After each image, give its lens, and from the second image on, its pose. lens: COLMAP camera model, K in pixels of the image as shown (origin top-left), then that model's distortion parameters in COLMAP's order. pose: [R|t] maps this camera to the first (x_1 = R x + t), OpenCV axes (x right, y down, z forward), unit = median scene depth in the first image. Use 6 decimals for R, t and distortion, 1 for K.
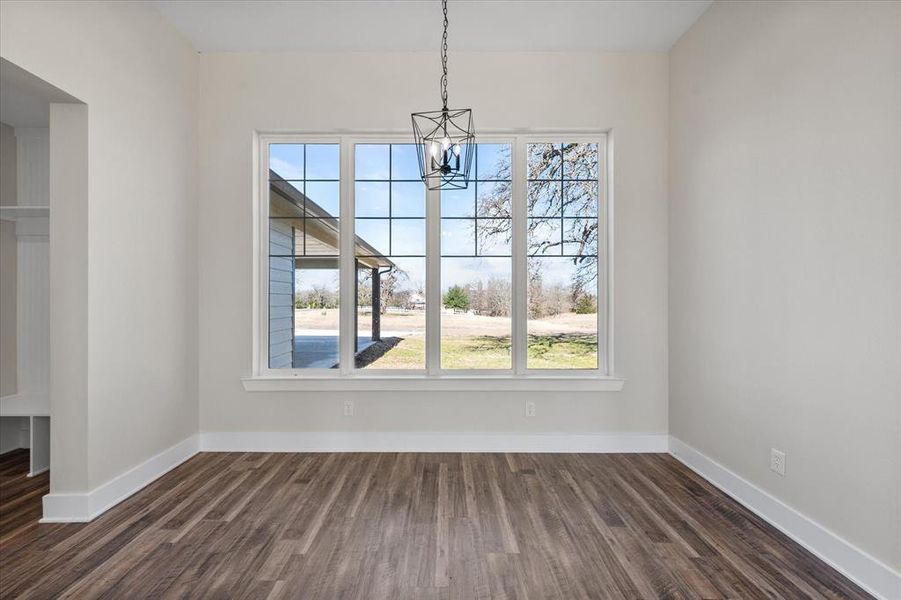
lens RADIAL K [[375.4, 0, 449.7], [0, 375.4, 297.3], [0, 0, 1]] dist [0.000062, 0.000184]
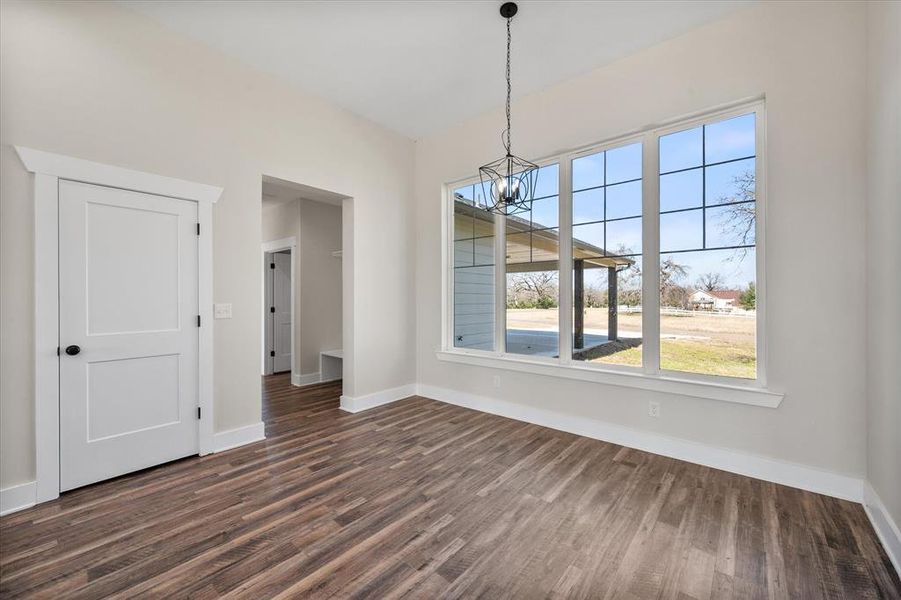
lens RADIAL K [[372.3, 0, 451.6], [0, 372.3, 295.1], [0, 0, 1]] dist [0.000417, 0.000008]
pose [[0.762078, -0.005744, -0.647459, 0.517717], [0.003926, 0.999983, -0.004249, -0.000284], [0.647473, 0.000696, 0.762088, -0.105007]]
